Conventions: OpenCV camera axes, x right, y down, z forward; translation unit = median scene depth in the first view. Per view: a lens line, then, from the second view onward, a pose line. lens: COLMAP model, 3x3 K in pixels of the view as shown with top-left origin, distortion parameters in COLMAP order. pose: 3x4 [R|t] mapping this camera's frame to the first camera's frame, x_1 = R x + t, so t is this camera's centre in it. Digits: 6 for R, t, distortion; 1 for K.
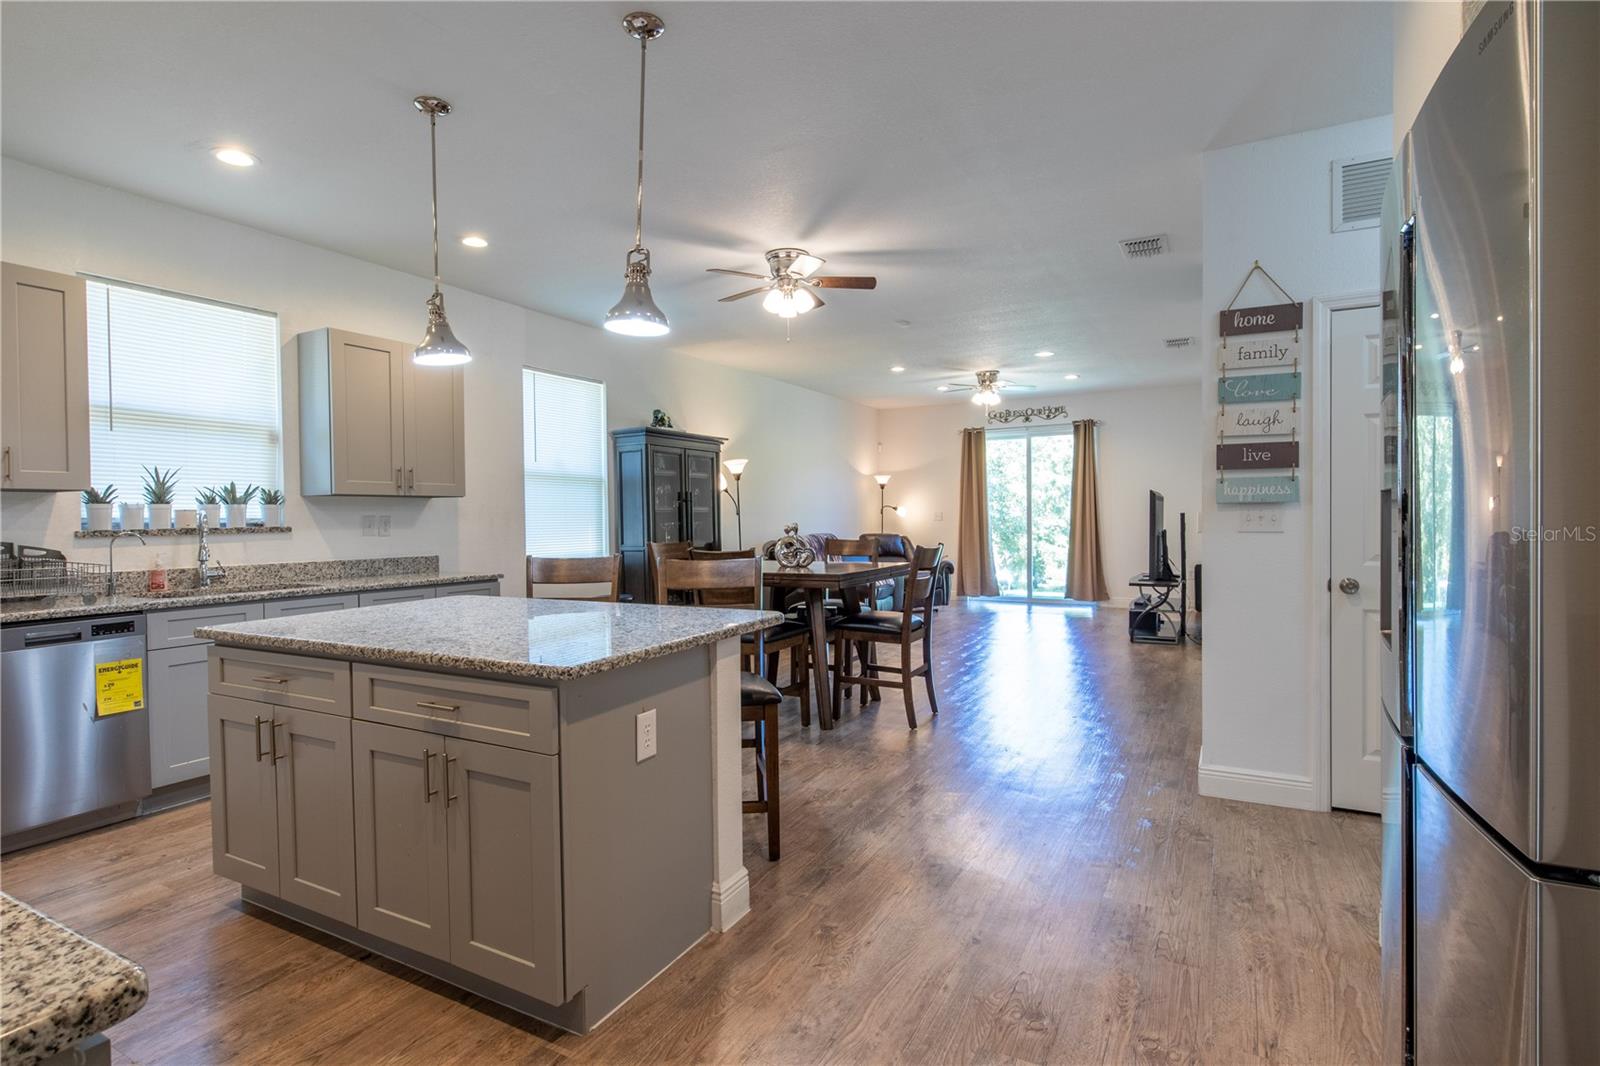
lens RADIAL K [[792.3, 0, 803.2], [0, 792.3, 538.5], [0, 0, 1]] dist [0.004268, -0.000113]
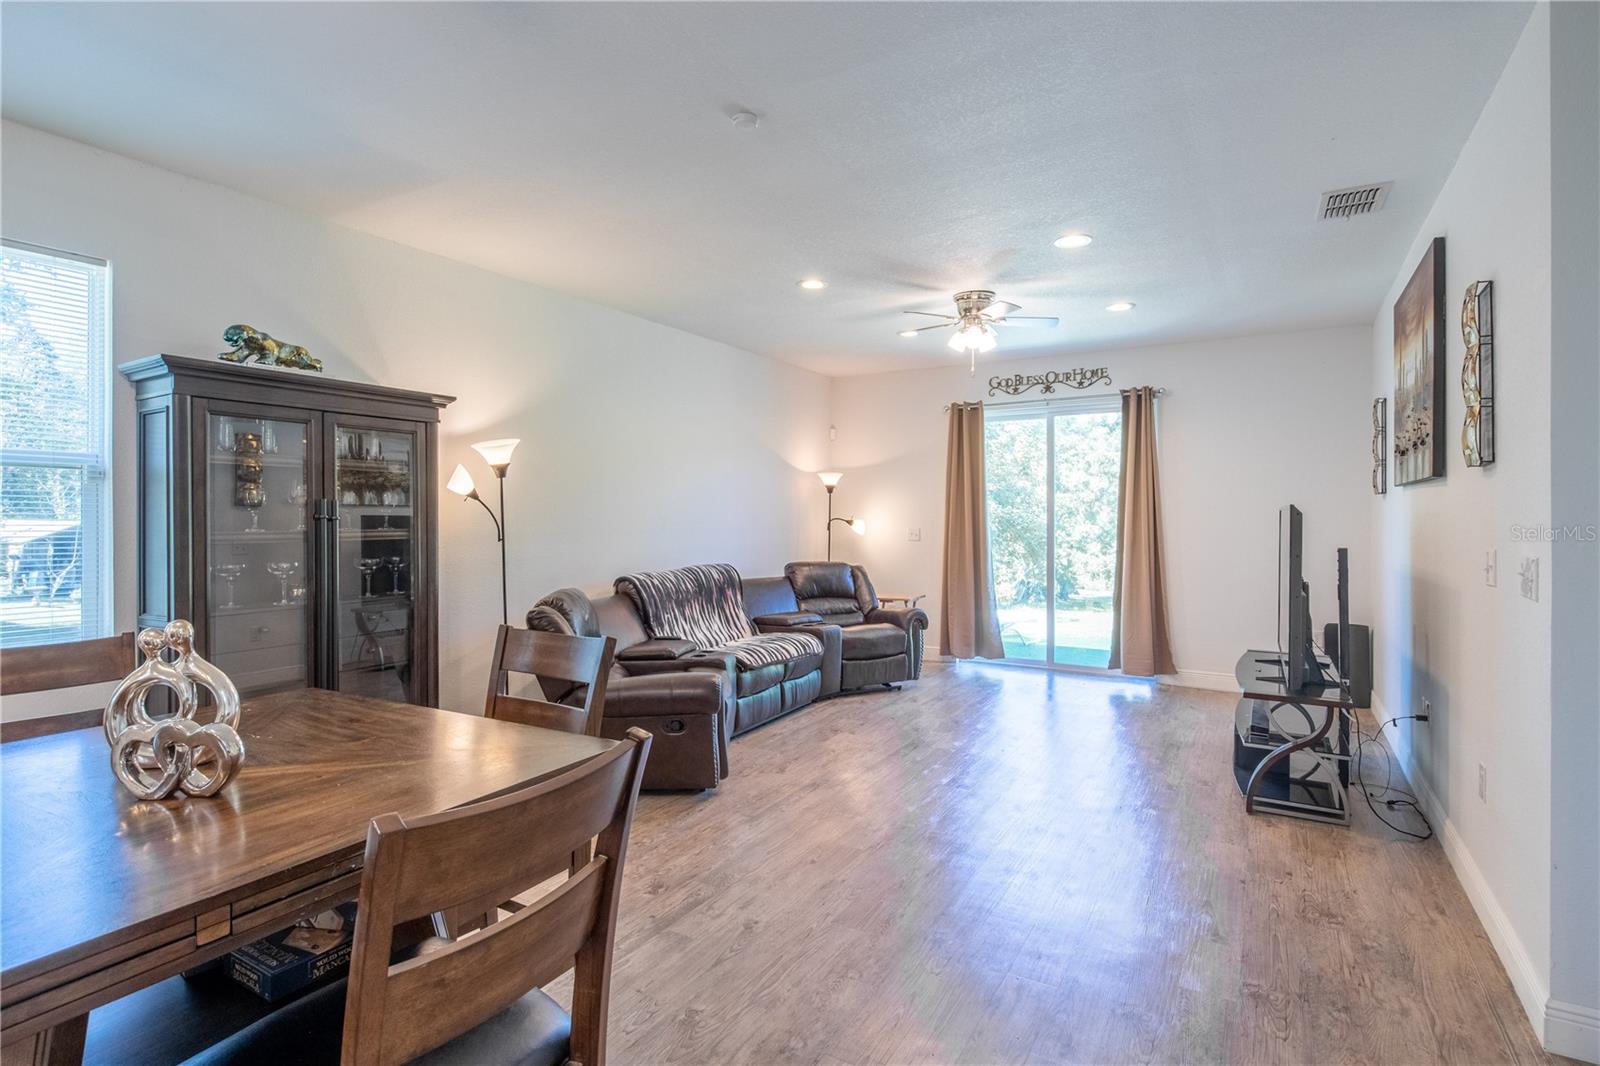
lens RADIAL K [[792.3, 0, 801.8], [0, 792.3, 516.5], [0, 0, 1]] dist [0.004268, -0.000113]
pose [[0.999187, 0.011559, -0.038633, 0.110070], [-0.012601, 0.999561, -0.026832, -0.026245], [0.038306, 0.027297, 0.998893, 0.355126]]
